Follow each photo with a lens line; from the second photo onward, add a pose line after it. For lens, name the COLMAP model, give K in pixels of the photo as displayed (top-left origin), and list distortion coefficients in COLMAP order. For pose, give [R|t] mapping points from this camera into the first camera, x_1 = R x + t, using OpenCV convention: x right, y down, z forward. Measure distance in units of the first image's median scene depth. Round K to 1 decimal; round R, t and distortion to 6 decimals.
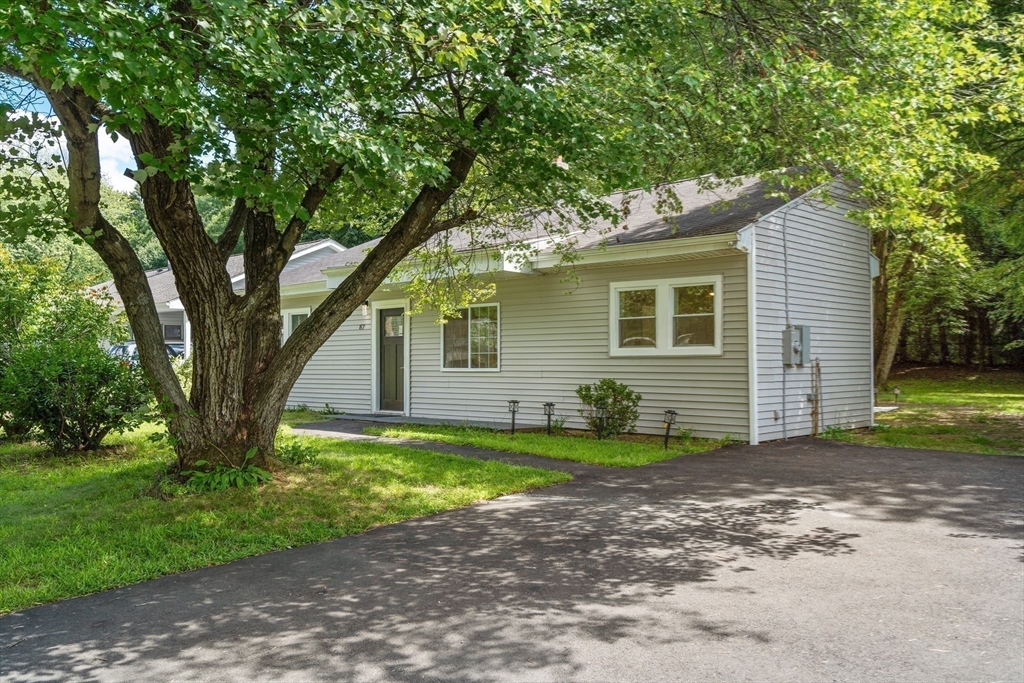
lens RADIAL K [[865.8, 0, 513.1], [0, 865.8, 349.4], [0, 0, 1]] dist [-0.006616, -0.000436]
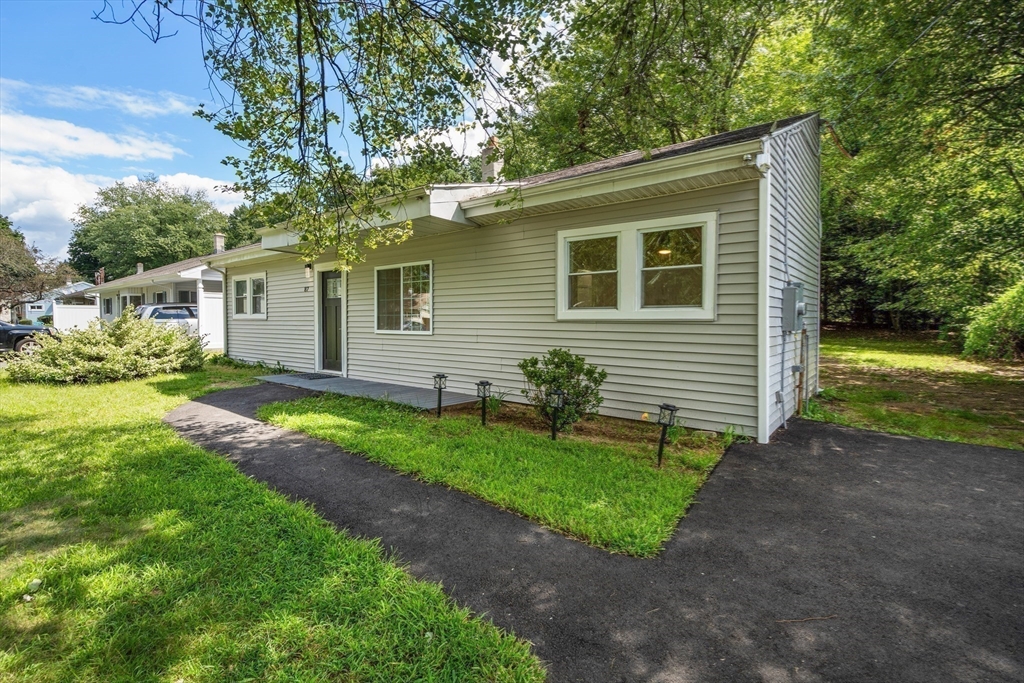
lens RADIAL K [[472.6, 0, 511.8], [0, 472.6, 333.5], [0, 0, 1]] dist [-0.000934, -0.000922]
pose [[0.995768, 0.001529, 0.091890, 0.025859], [-0.005571, 0.999027, 0.043753, 0.001614], [-0.091734, -0.044080, 0.994807, 0.546934]]
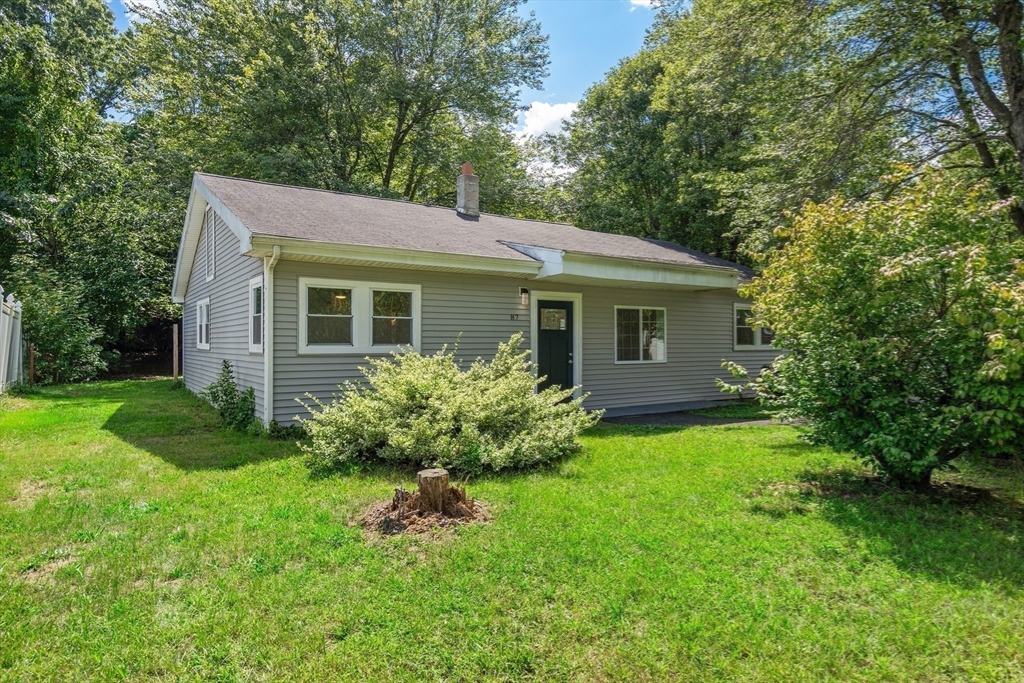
lens RADIAL K [[606.3, 0, 508.4], [0, 606.3, 345.9], [0, 0, 1]] dist [-0.009981, 0.003944]
pose [[0.210911, 0.010806, 0.977445, -1.042674], [-0.004999, 0.999938, -0.009976, 0.012956], [-0.977492, -0.002782, 0.210952, 1.168806]]
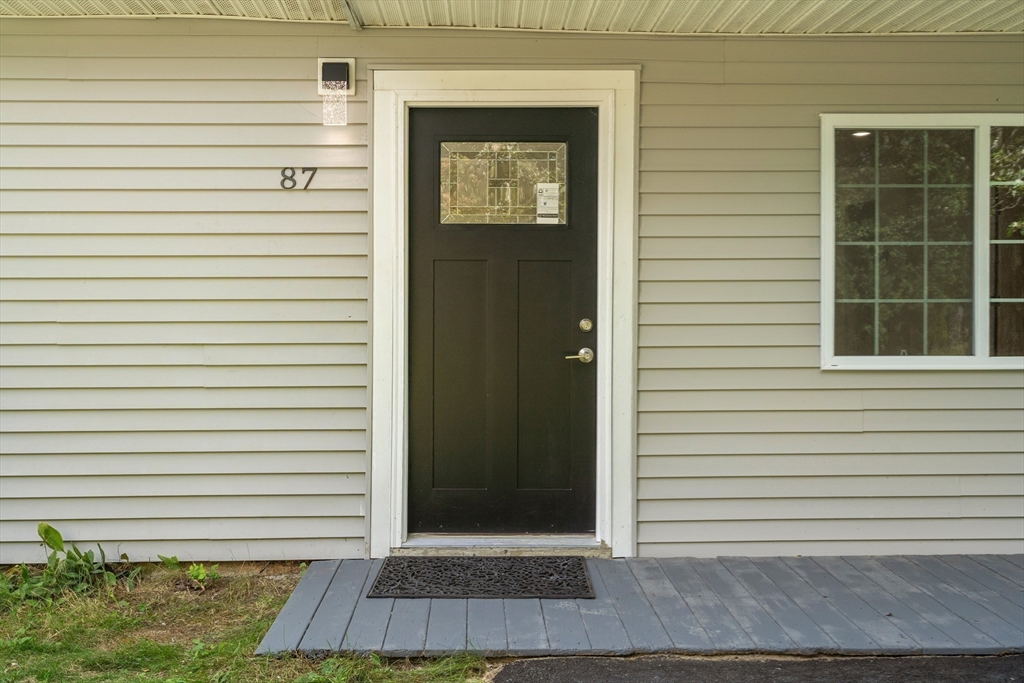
lens RADIAL K [[969.7, 0, 508.4], [0, 969.7, 298.8], [0, 0, 1]] dist [0.011400, 0.000000]
pose [[0.705986, -0.001861, 0.708223, -0.422849], [-0.012035, 0.999821, 0.014624, 0.001935], [-0.708124, -0.018848, 0.705837, 1.040717]]
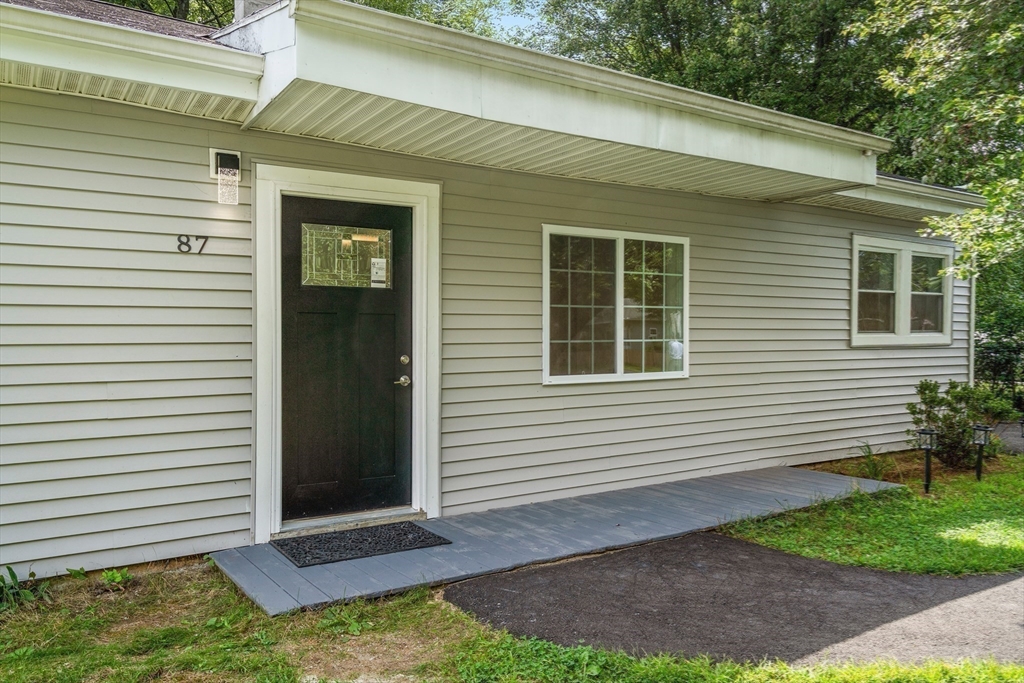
lens RADIAL K [[753.6, 0, 501.1], [0, 753.6, 347.3], [0, 0, 1]] dist [0.017102, -0.008433]
pose [[0.233863, -0.017272, 0.972116, -0.519697], [-0.015590, 0.999647, 0.021512, 0.000796], [-0.972145, -0.020187, 0.233511, 1.128621]]
